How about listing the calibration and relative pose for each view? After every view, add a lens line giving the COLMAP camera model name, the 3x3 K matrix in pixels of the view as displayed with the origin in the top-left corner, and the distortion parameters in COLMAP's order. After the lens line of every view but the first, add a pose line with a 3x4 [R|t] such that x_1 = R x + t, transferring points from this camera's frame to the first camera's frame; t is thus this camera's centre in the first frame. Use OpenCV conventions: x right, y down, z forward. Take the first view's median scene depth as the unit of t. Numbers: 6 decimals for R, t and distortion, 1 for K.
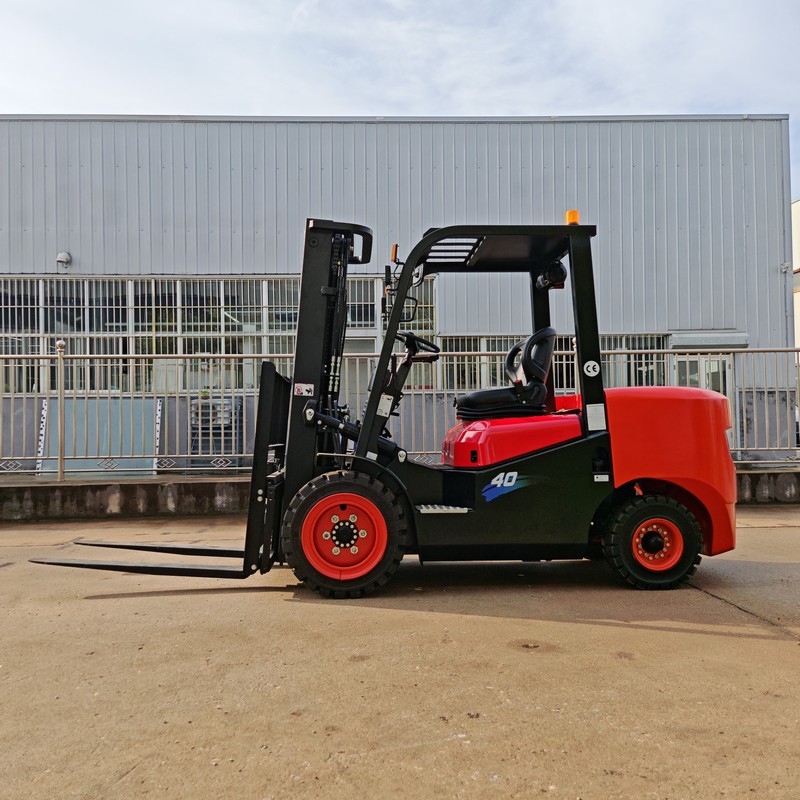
lens RADIAL K [[730.8, 0, 390.5], [0, 730.8, 406.4], [0, 0, 1]] dist [0.045067, 0.000000]
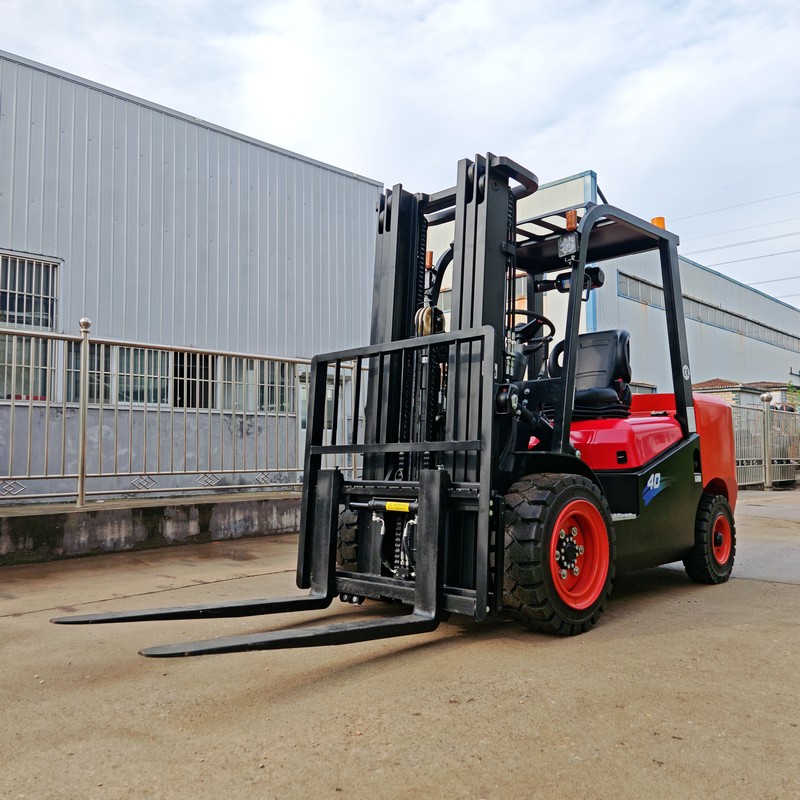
lens RADIAL K [[730.8, 0, 397.8], [0, 730.8, 407.2], [0, 0, 1]] dist [0.045067, 0.000000]
pose [[0.738819, 0.051233, 0.671953, -0.719268], [-0.021713, 0.998398, -0.052250, 0.060063], [-0.673554, 0.024013, 0.738748, 0.509459]]
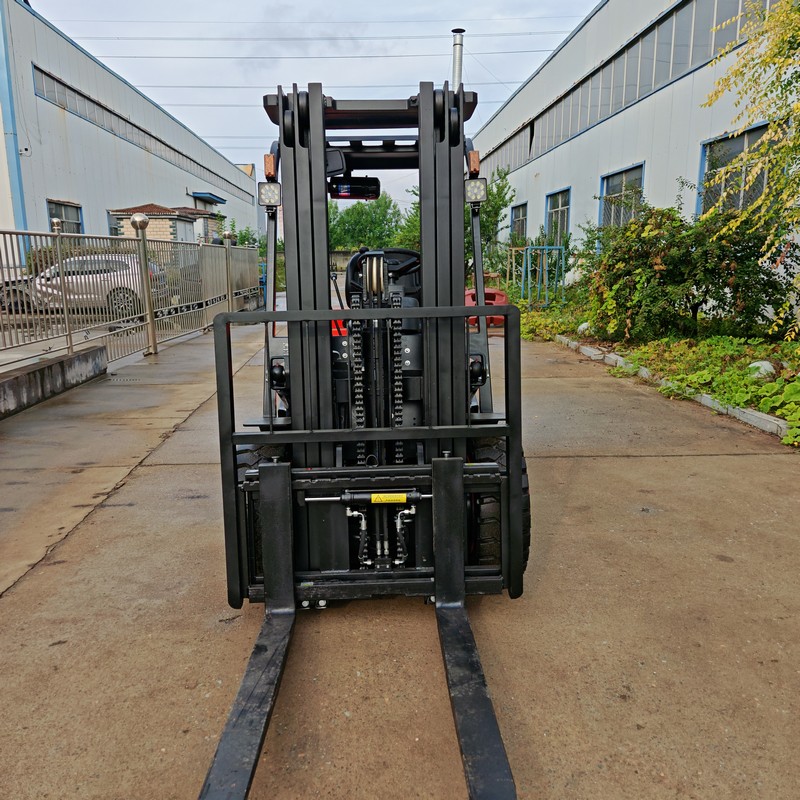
lens RADIAL K [[730.8, 0, 395.8], [0, 730.8, 404.0], [0, 0, 1]] dist [0.045067, 0.000000]
pose [[0.023662, -0.185617, 0.982337, -0.860766], [-0.015689, 0.982422, 0.186011, -0.094448], [-0.999597, -0.019813, 0.020334, 1.072587]]
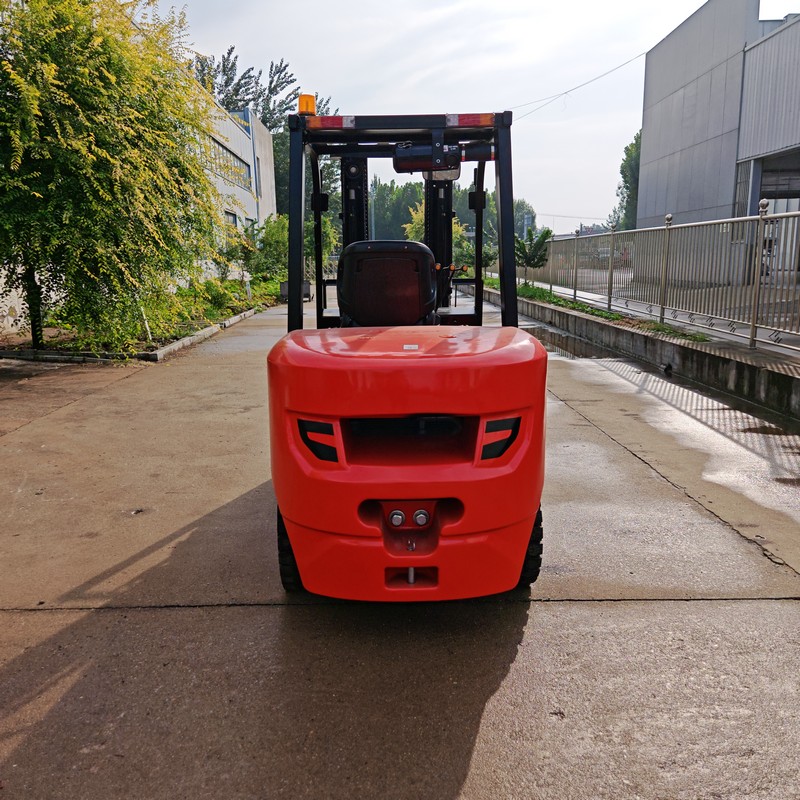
lens RADIAL K [[730.8, 0, 394.1], [0, 730.8, 397.2], [0, 0, 1]] dist [0.045067, 0.000000]
pose [[-0.035692, 0.201529, -0.978832, 1.106475], [0.043178, 0.978852, 0.199959, -0.108265], [0.998430, -0.035127, -0.043639, 1.147911]]
